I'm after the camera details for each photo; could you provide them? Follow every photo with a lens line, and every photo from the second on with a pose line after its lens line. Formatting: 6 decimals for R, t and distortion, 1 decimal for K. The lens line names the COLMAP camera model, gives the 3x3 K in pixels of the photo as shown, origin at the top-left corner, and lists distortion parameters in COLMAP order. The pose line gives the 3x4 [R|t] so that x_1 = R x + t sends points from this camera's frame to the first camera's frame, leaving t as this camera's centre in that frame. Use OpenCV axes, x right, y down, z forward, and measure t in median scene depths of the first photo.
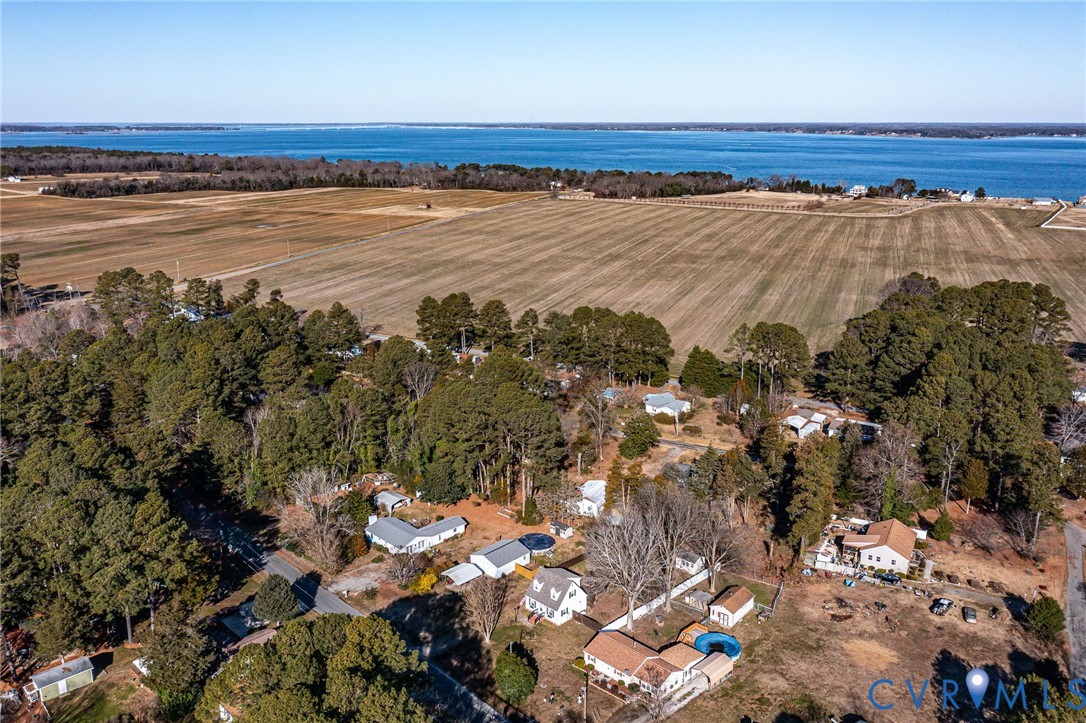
lens RADIAL K [[885.3, 0, 543.0], [0, 885.3, 361.5], [0, 0, 1]] dist [-0.005461, -0.002038]
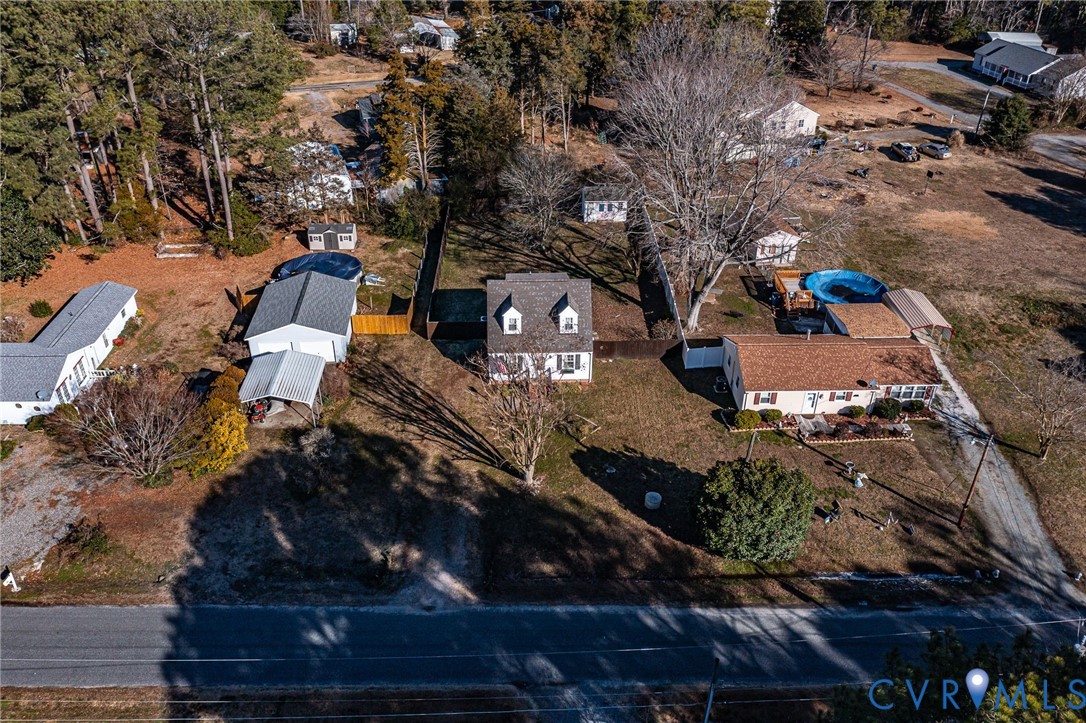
lens RADIAL K [[855.3, 0, 543.0], [0, 855.3, 361.5], [0, 0, 1]] dist [-0.011190, -0.003258]
pose [[0.678412, -0.387286, 0.624313, -0.041377], [0.183326, 0.912130, 0.366620, 0.019422], [-0.711441, -0.134267, 0.689800, 0.111292]]
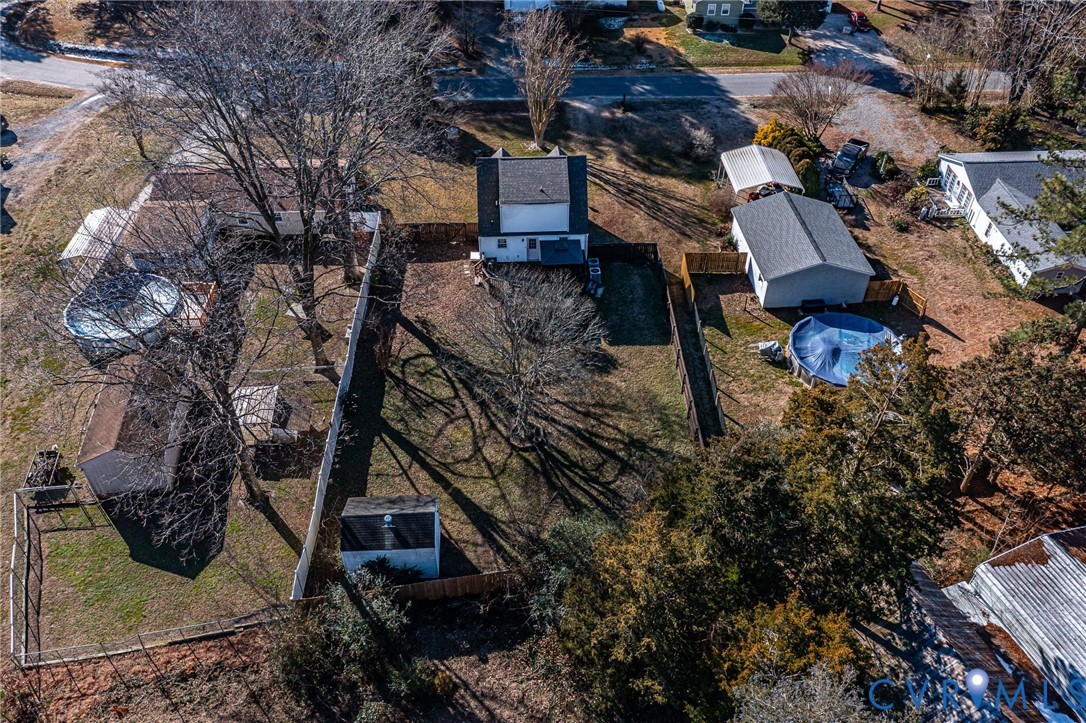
lens RADIAL K [[855.3, 0, 543.0], [0, 855.3, 361.5], [0, 0, 1]] dist [-0.011190, -0.003258]
pose [[-0.671849, 0.492959, -0.552821, 0.043465], [-0.193165, 0.603922, 0.773282, -0.001553], [0.715057, 0.626315, -0.310522, 0.187491]]
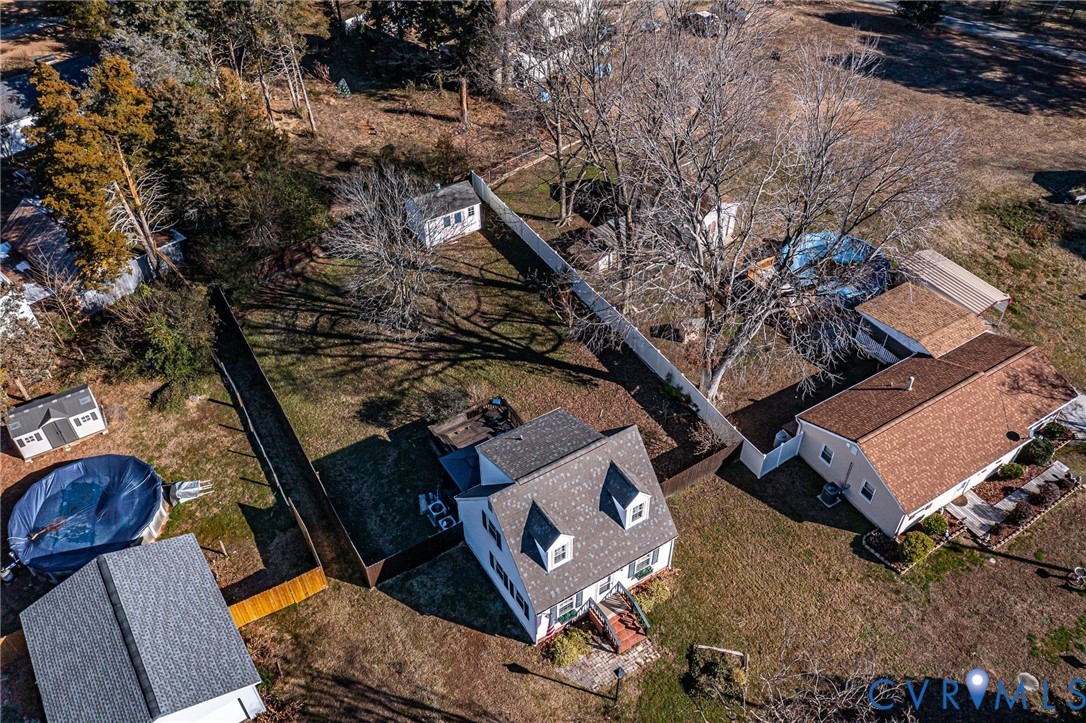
lens RADIAL K [[855.3, 0, 543.0], [0, 855.3, 361.5], [0, 0, 1]] dist [-0.011190, -0.003258]
pose [[0.222886, -0.661679, 0.715893, -0.023015], [0.259998, 0.748115, 0.610512, 0.010423], [-0.939533, 0.050056, 0.338780, 0.145621]]
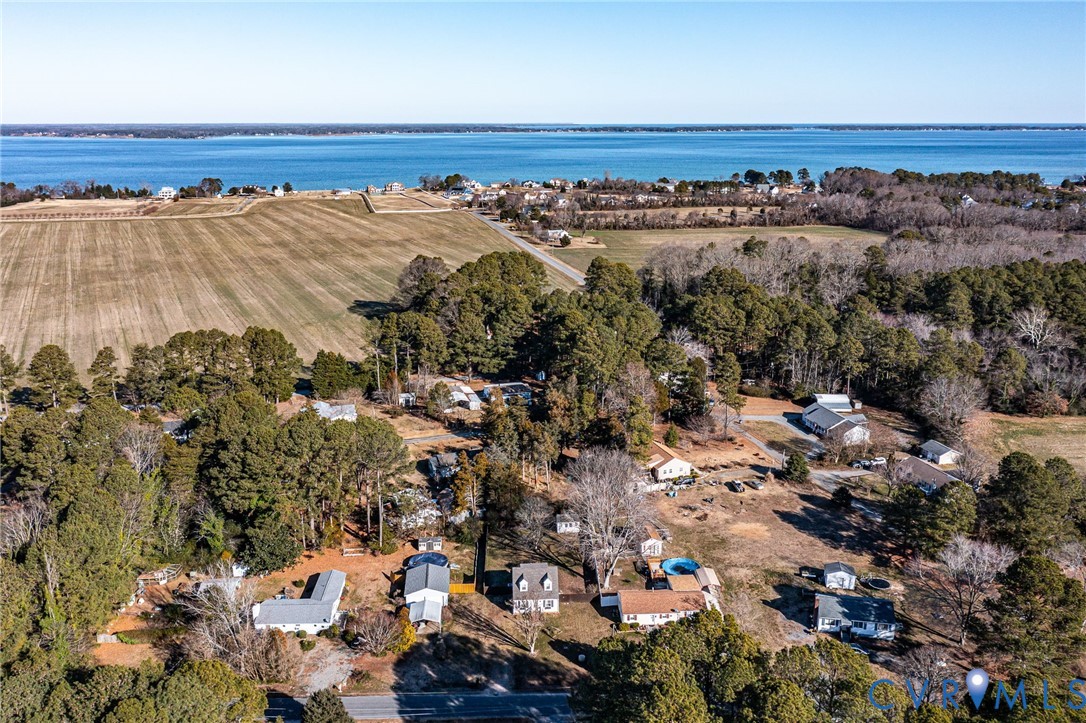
lens RADIAL K [[885.3, 0, 543.0], [0, 885.3, 361.5], [0, 0, 1]] dist [-0.005461, -0.002038]
pose [[0.668729, -0.194363, 0.717652, -0.103373], [0.195118, 0.977273, 0.082860, -0.010925], [-0.717448, 0.084616, 0.691454, 0.044329]]
